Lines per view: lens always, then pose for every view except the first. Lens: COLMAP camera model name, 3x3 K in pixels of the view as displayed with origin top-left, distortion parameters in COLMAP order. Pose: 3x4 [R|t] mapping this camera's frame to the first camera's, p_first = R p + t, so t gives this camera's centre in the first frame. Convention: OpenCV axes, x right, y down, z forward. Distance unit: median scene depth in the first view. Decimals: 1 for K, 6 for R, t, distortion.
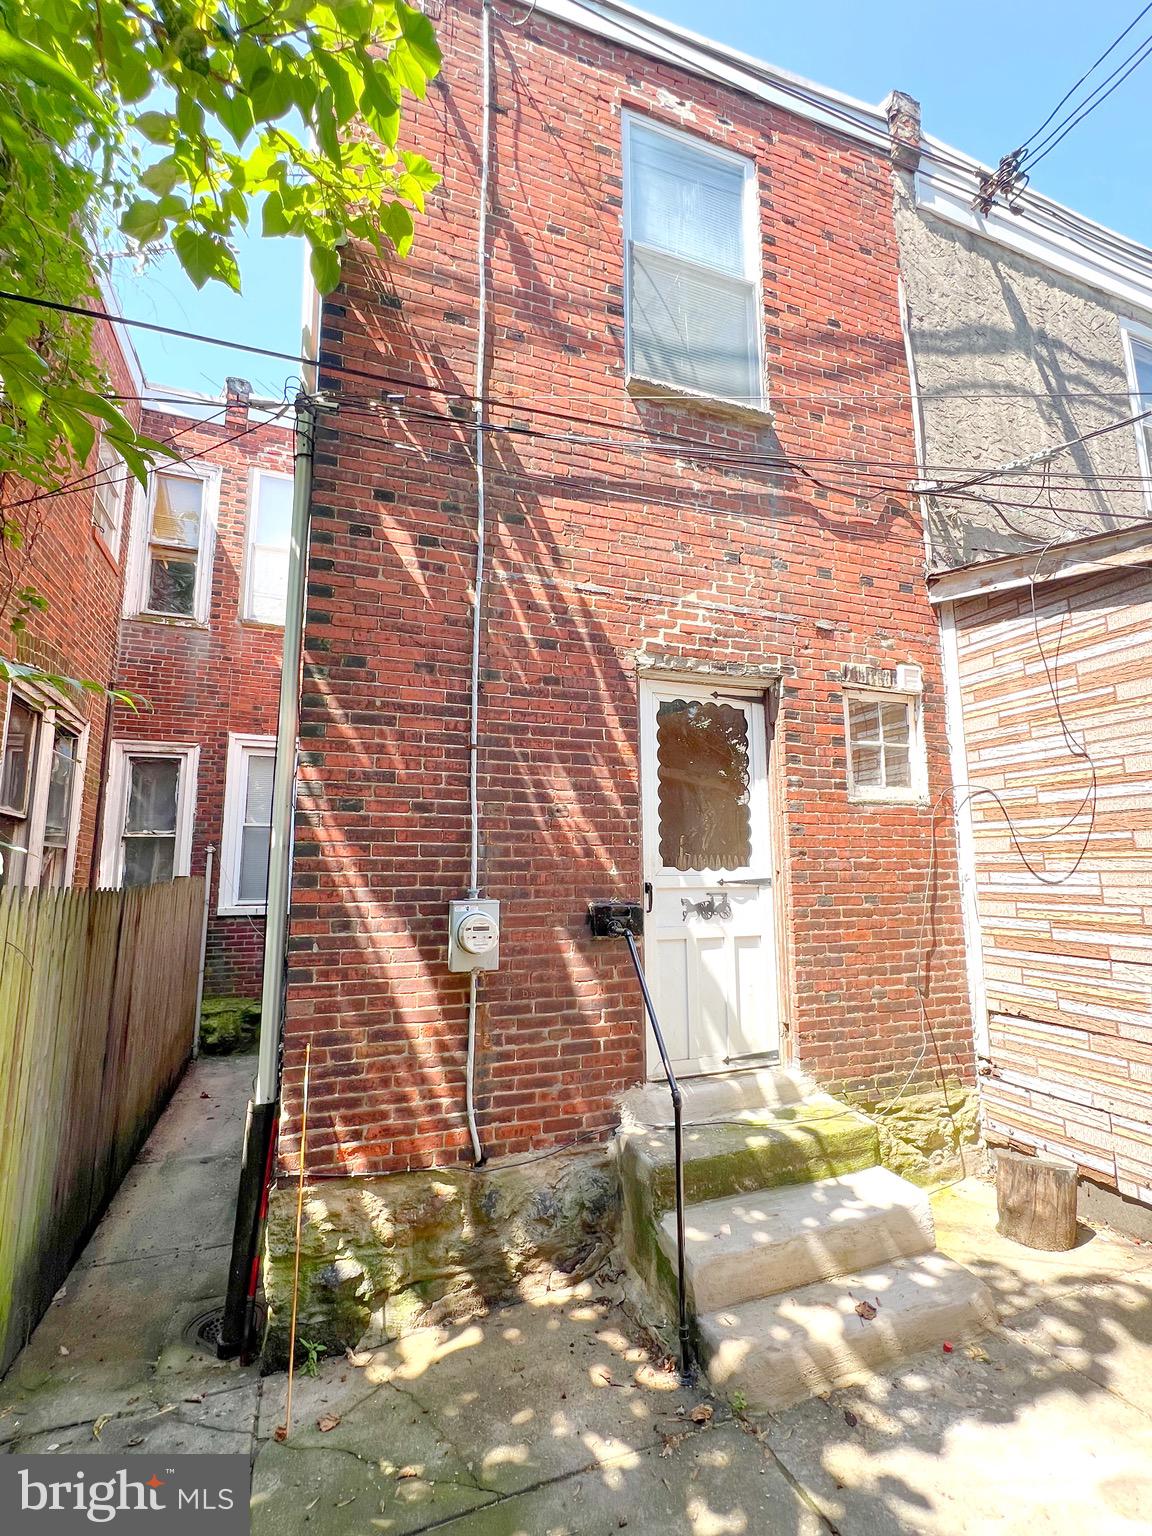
lens RADIAL K [[702.0, 0, 575.8], [0, 702.0, 768.8], [0, 0, 1]] dist [0.000355, 0.000581]
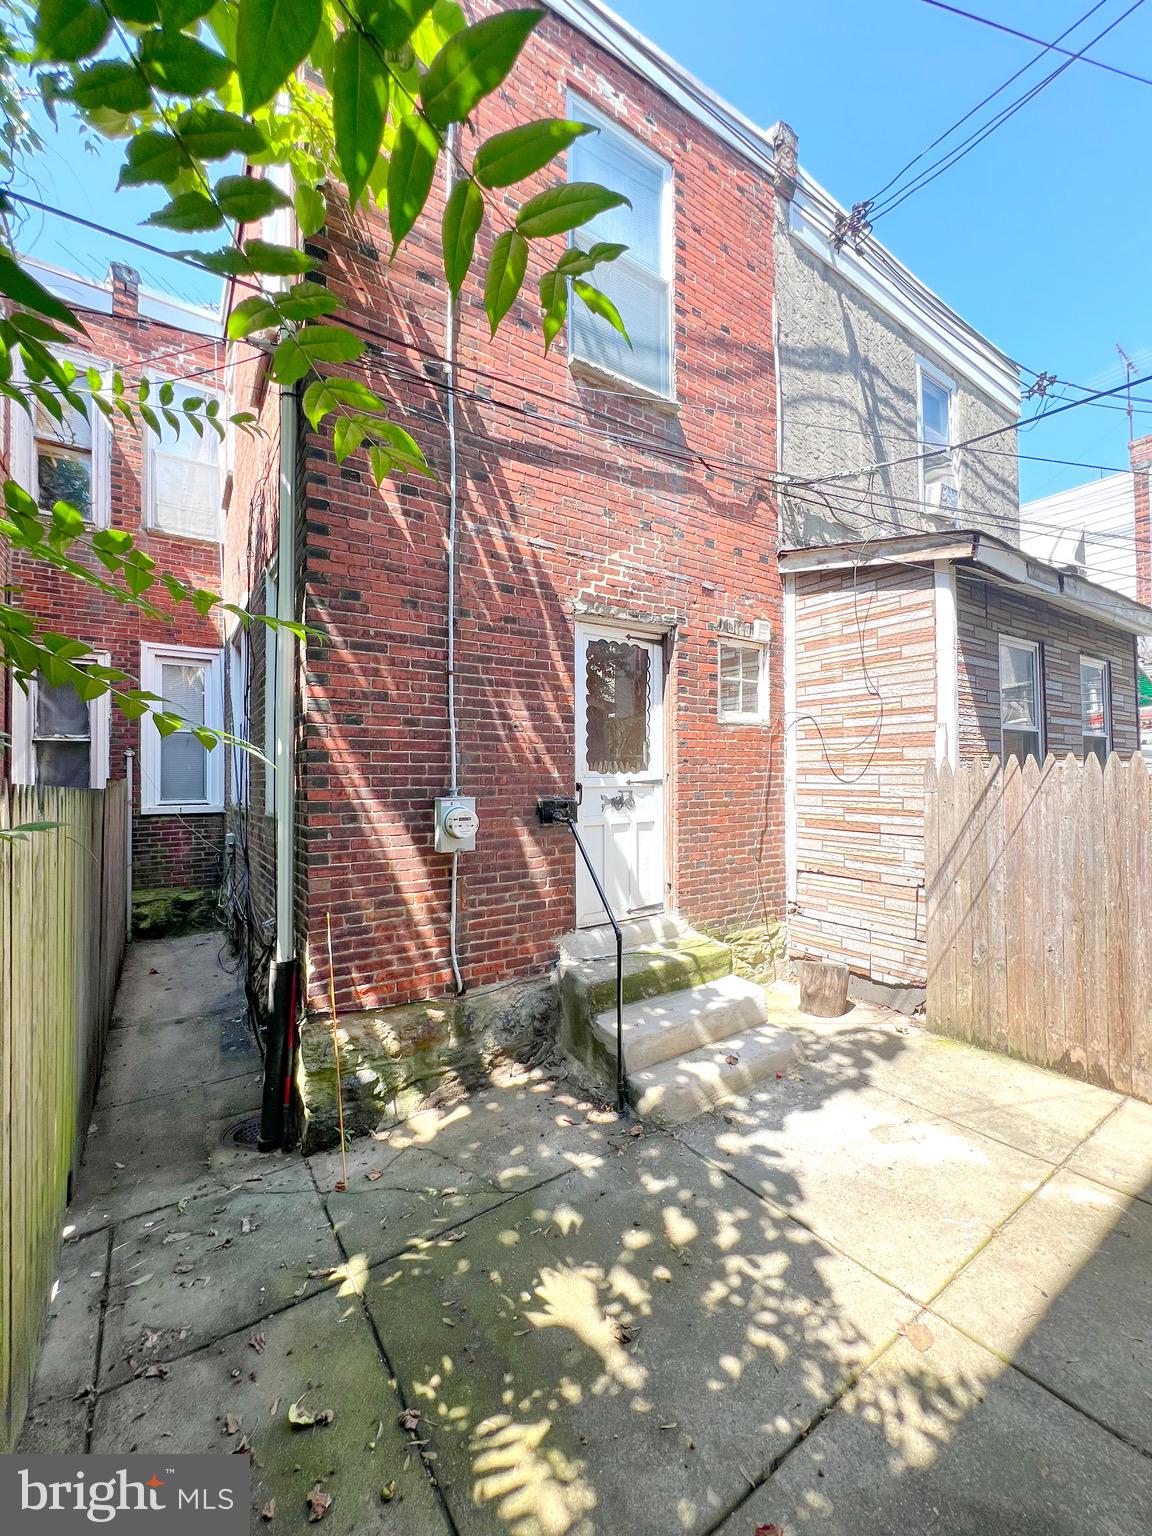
lens RADIAL K [[610.4, 0, 572.0], [0, 610.4, 766.9], [0, 0, 1]] dist [0.001784, 0.000411]
pose [[0.973143, 0.003099, 0.230182, -0.172587], [-0.033828, 0.990979, 0.129675, -0.013485], [-0.227704, -0.133979, 0.964469, -0.083327]]
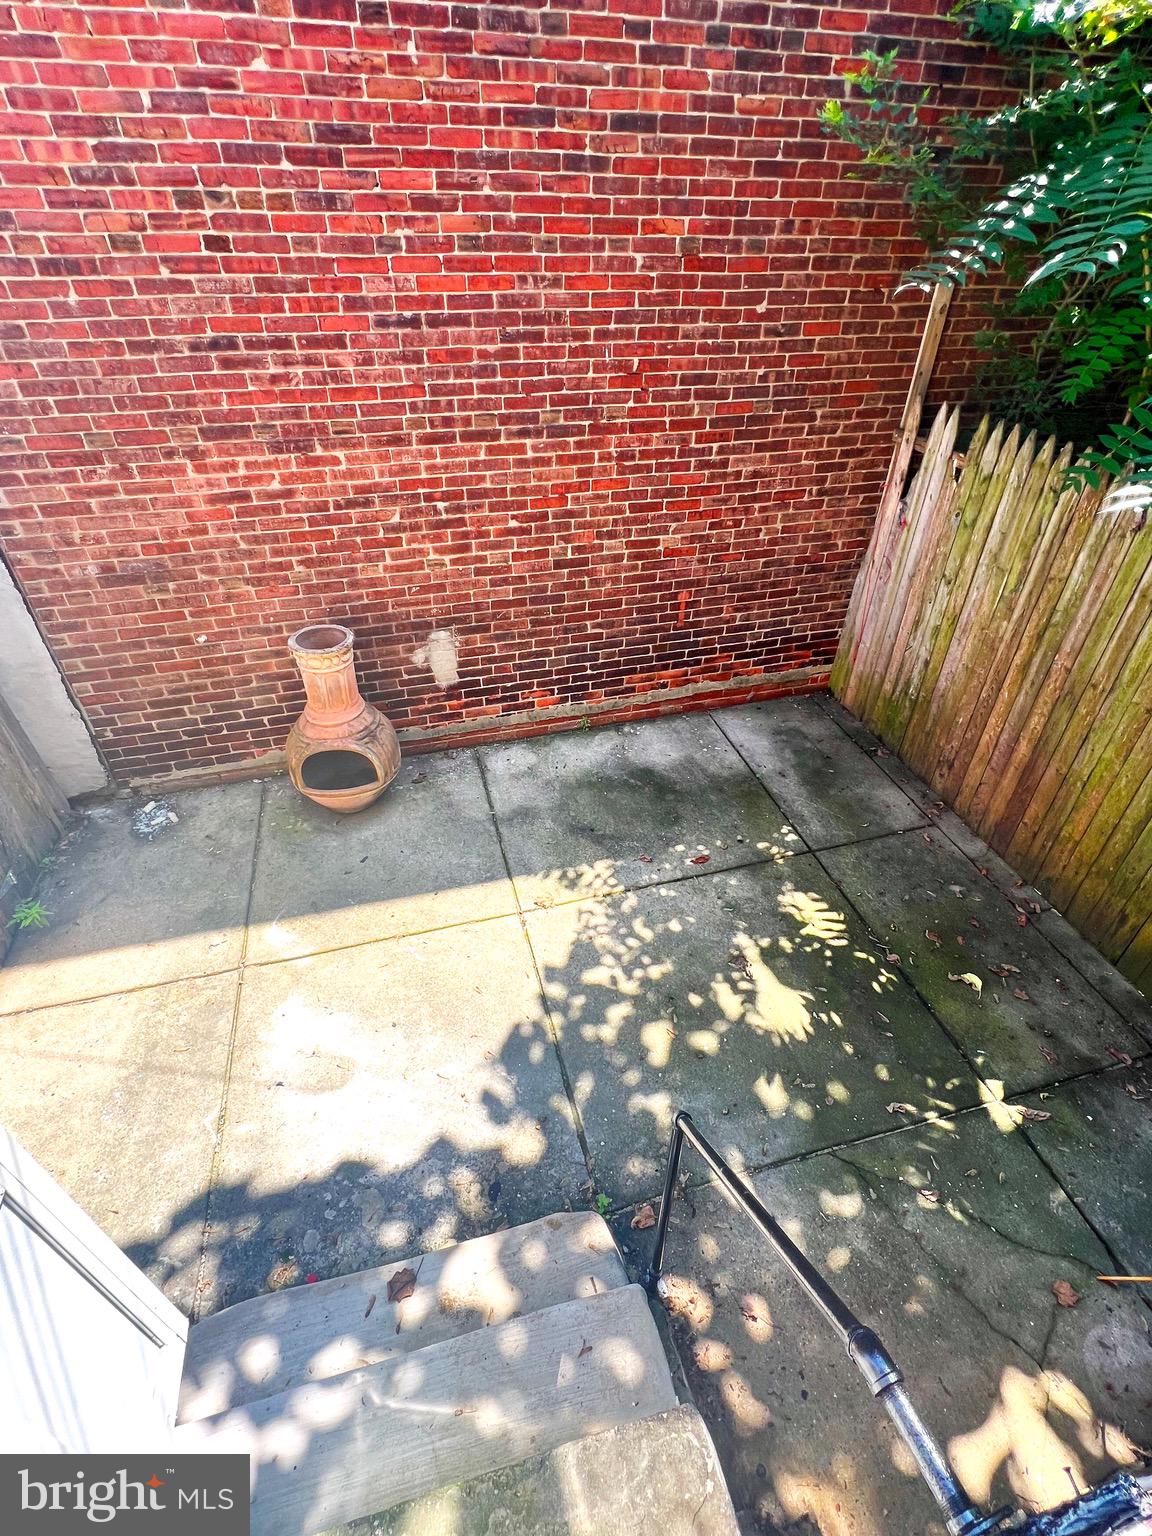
lens RADIAL K [[702.0, 0, 570.1], [0, 702.0, 768.1], [0, 0, 1]] dist [0.000355, 0.000581]
pose [[-0.995387, -0.048071, 0.083026, 0.151505], [-0.004306, 0.886924, 0.461895, -0.038361], [-0.095842, 0.459407, -0.883040, 1.039112]]
